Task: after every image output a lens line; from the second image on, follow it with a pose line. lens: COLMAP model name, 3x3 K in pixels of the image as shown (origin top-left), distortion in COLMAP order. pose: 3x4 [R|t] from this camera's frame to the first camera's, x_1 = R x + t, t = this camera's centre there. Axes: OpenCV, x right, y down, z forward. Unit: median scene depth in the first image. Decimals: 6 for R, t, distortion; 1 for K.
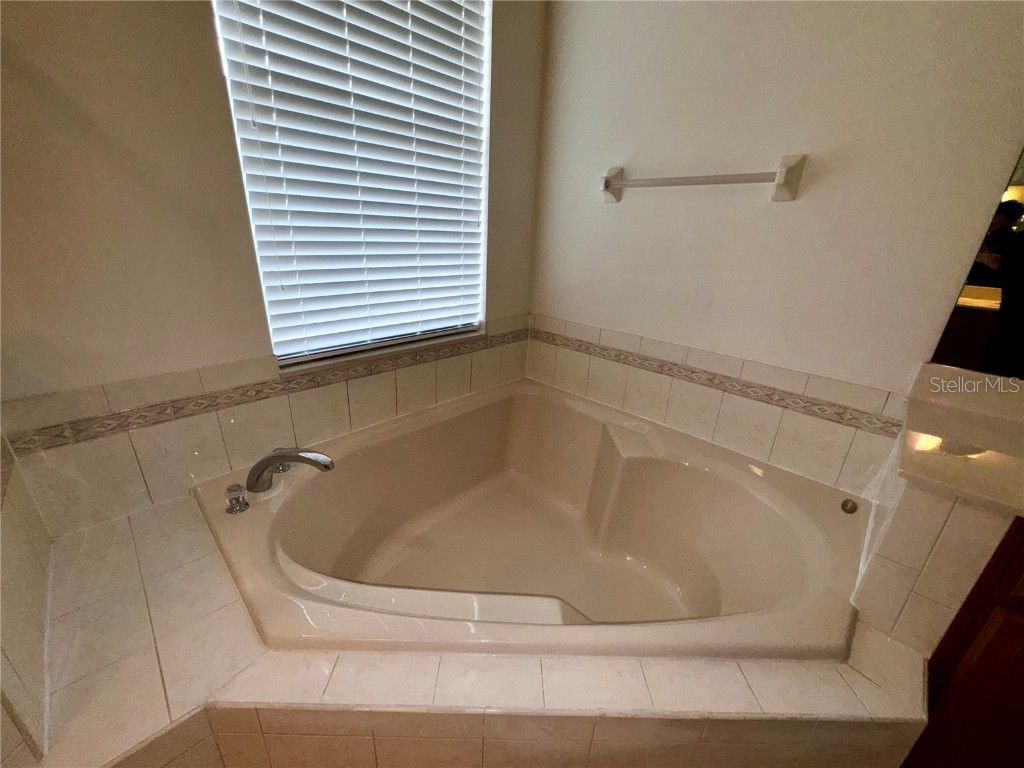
lens RADIAL K [[407.6, 0, 510.1], [0, 407.6, 381.3], [0, 0, 1]] dist [0.000451, 0.000087]
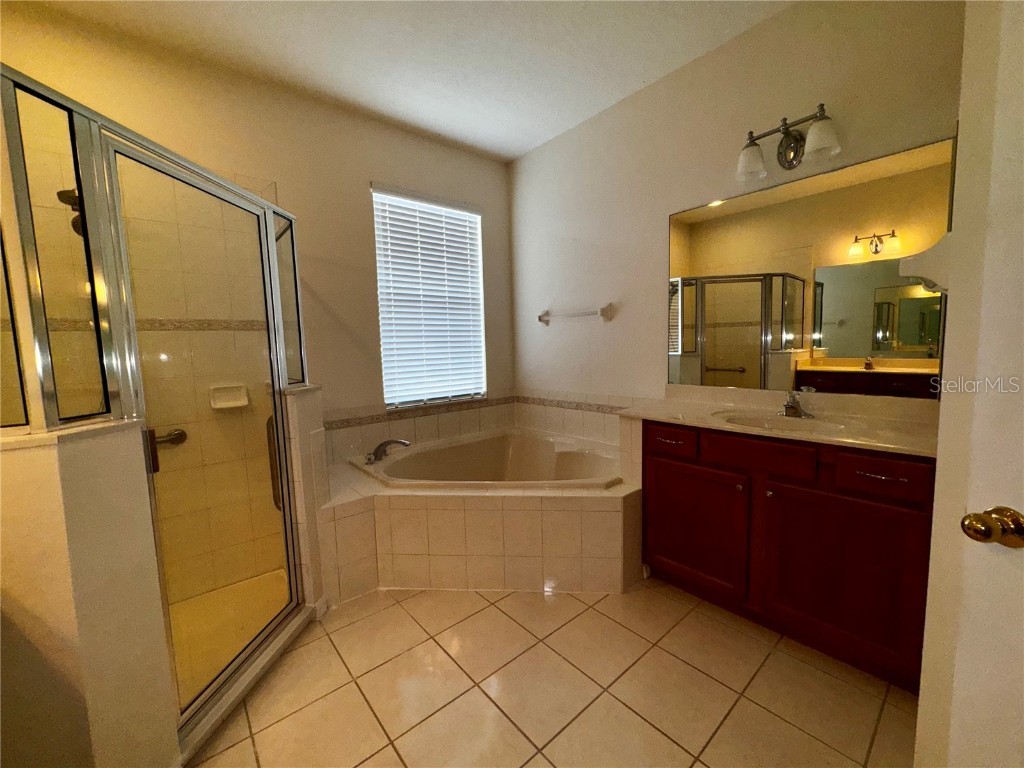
lens RADIAL K [[407.6, 0, 510.1], [0, 407.6, 381.3], [0, 0, 1]] dist [0.000451, 0.000087]
pose [[0.992156, -0.064341, -0.107174, 0.283351], [0.033566, 0.963003, -0.267393, 0.354859], [0.120413, 0.261699, 0.957609, -0.879274]]
